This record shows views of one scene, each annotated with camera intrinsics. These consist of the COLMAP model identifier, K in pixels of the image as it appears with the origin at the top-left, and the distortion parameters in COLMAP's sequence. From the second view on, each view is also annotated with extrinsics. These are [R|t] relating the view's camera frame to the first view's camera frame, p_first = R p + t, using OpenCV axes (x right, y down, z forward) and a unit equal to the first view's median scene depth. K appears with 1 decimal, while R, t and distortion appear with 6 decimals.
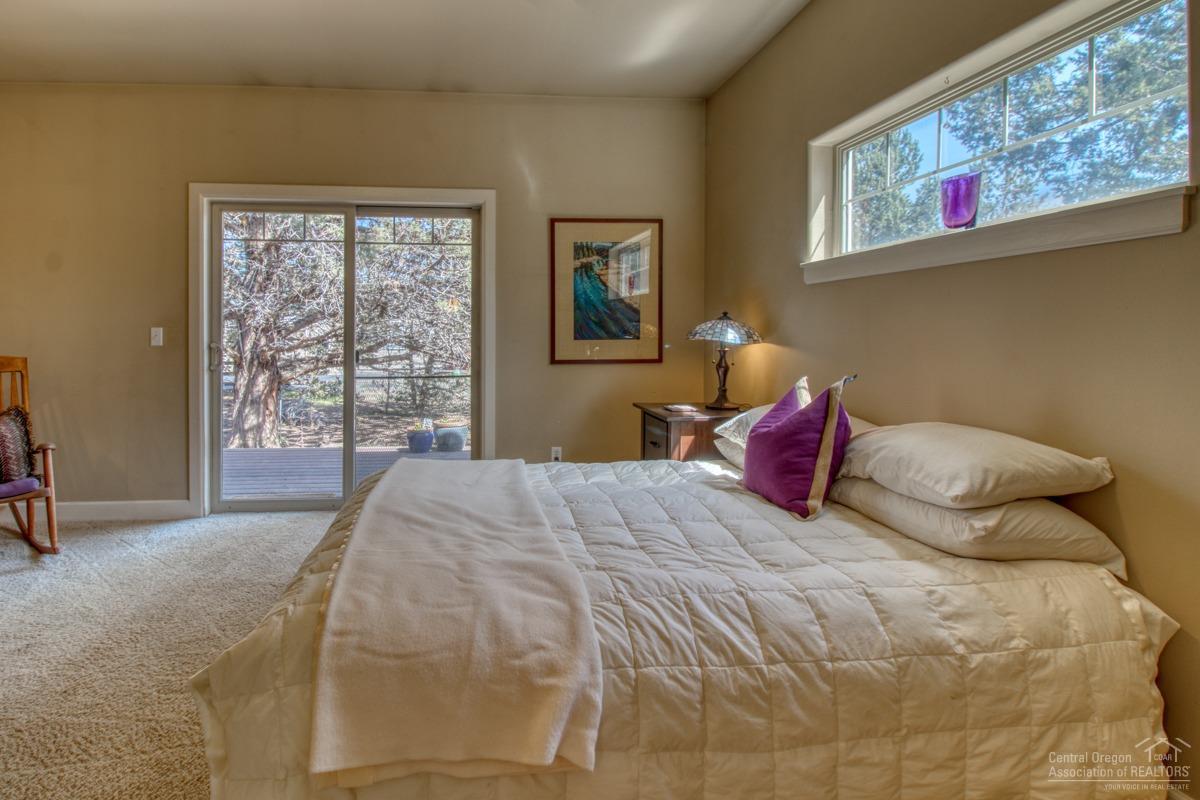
lens RADIAL K [[625.5, 0, 608.2], [0, 625.5, 346.0], [0, 0, 1]] dist [0.003032, 0.000541]
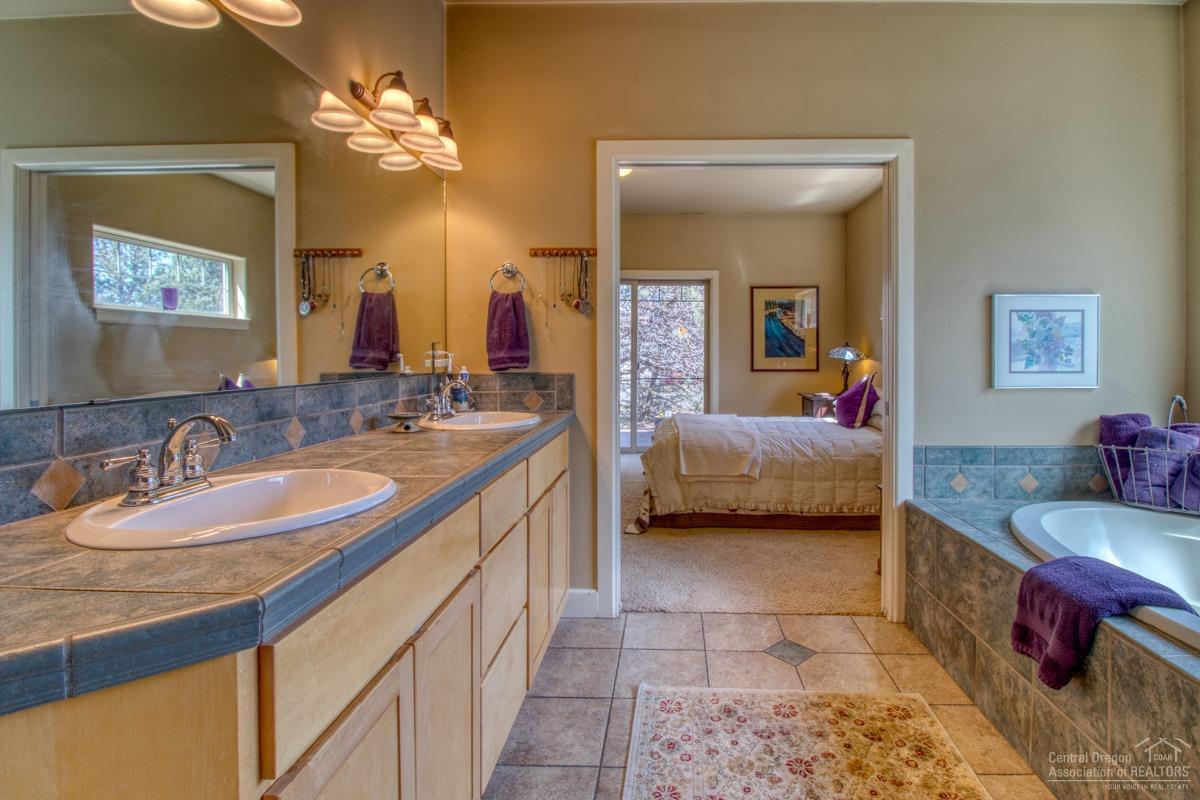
lens RADIAL K [[625.5, 0, 608.2], [0, 625.5, 346.0], [0, 0, 1]] dist [0.003032, 0.000541]
pose [[0.946615, -0.002720, -0.322354, 0.174680], [-0.006676, 0.999585, -0.028037, 0.018604], [0.322296, 0.028692, 0.946204, -1.453666]]
